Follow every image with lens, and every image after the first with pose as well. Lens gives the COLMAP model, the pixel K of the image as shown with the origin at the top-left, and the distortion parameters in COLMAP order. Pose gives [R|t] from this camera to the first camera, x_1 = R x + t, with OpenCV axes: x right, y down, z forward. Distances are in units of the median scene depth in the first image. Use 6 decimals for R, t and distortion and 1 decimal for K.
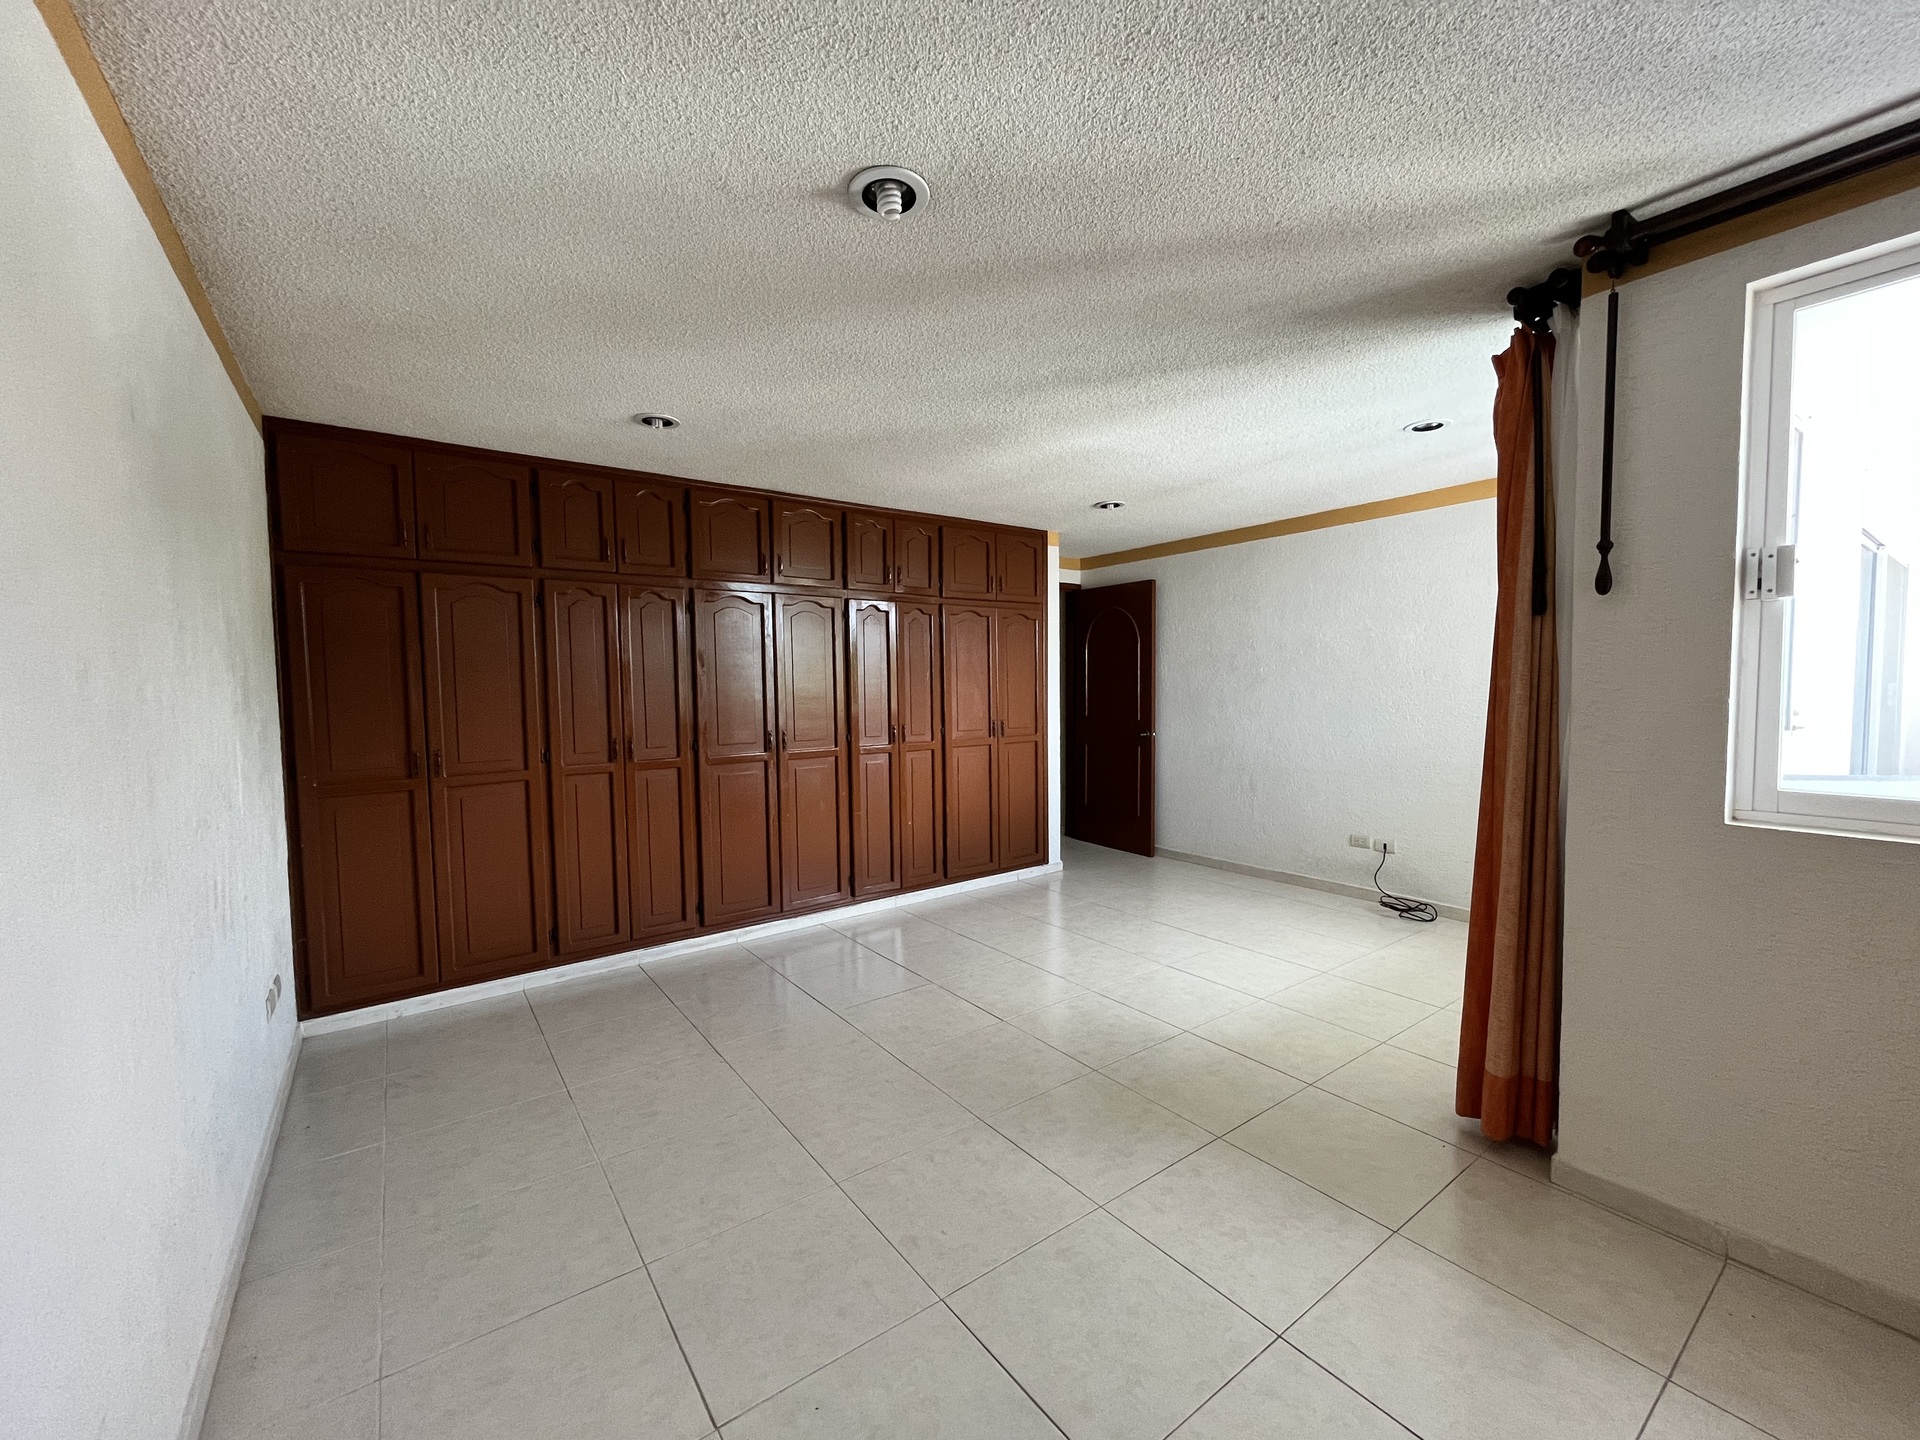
lens RADIAL K [[776.3, 0, 957.3], [0, 776.3, 727.1], [0, 0, 1]] dist [-0.003388, 0.000526]
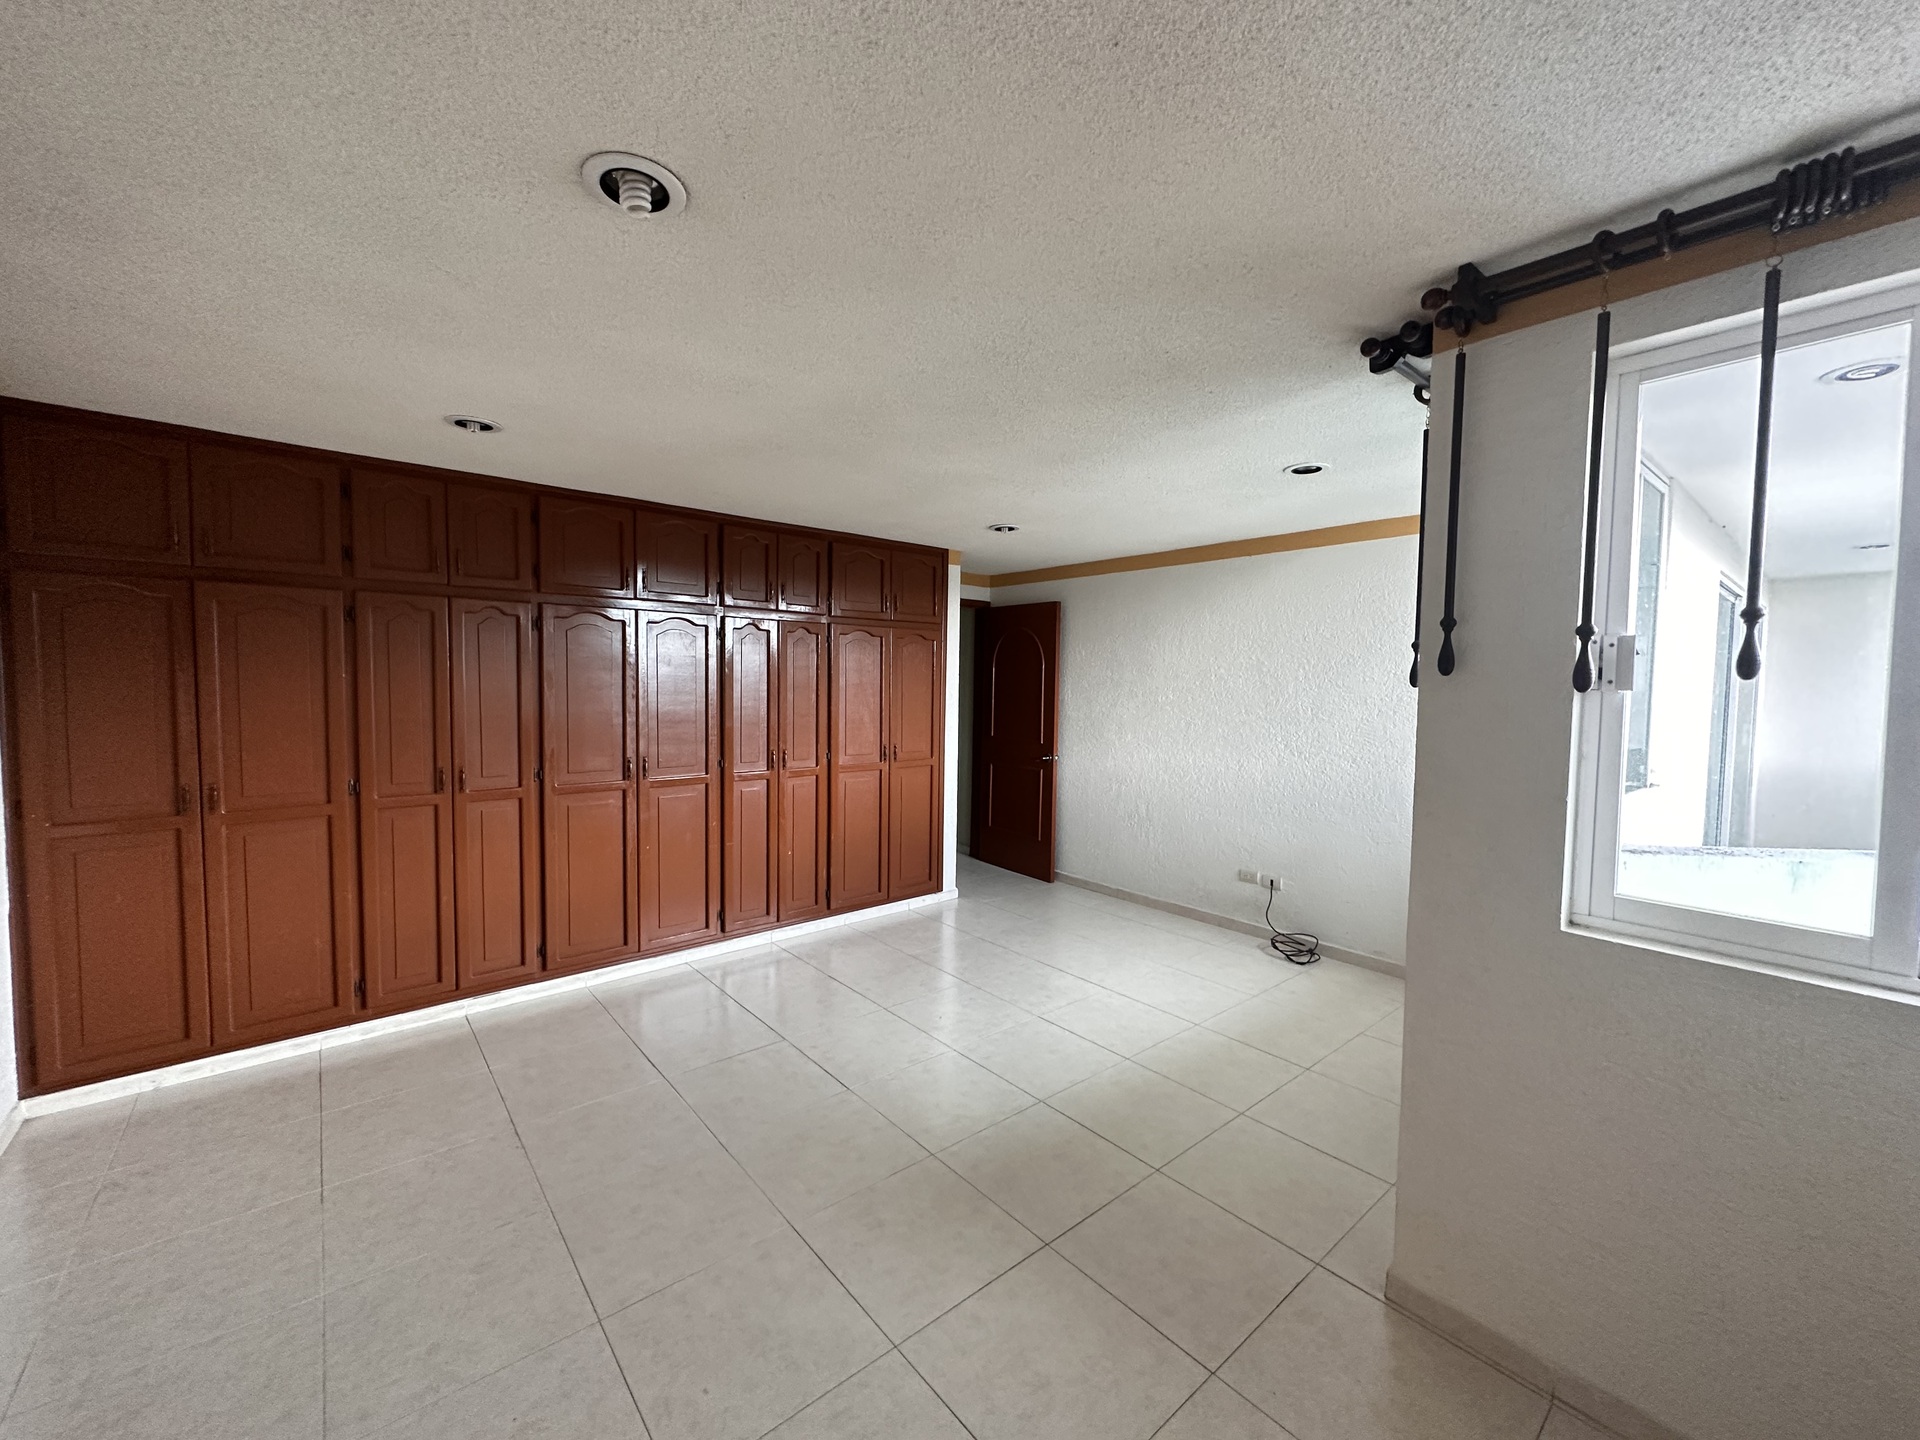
lens RADIAL K [[761.3, 0, 962.5], [0, 761.3, 718.6], [0, 0, 1]] dist [-0.006654, 0.002121]
pose [[0.997040, 0.023501, 0.073201, 0.110800], [-0.023227, 0.999720, -0.004596, -0.058732], [-0.073288, 0.002882, 0.997307, 0.078830]]
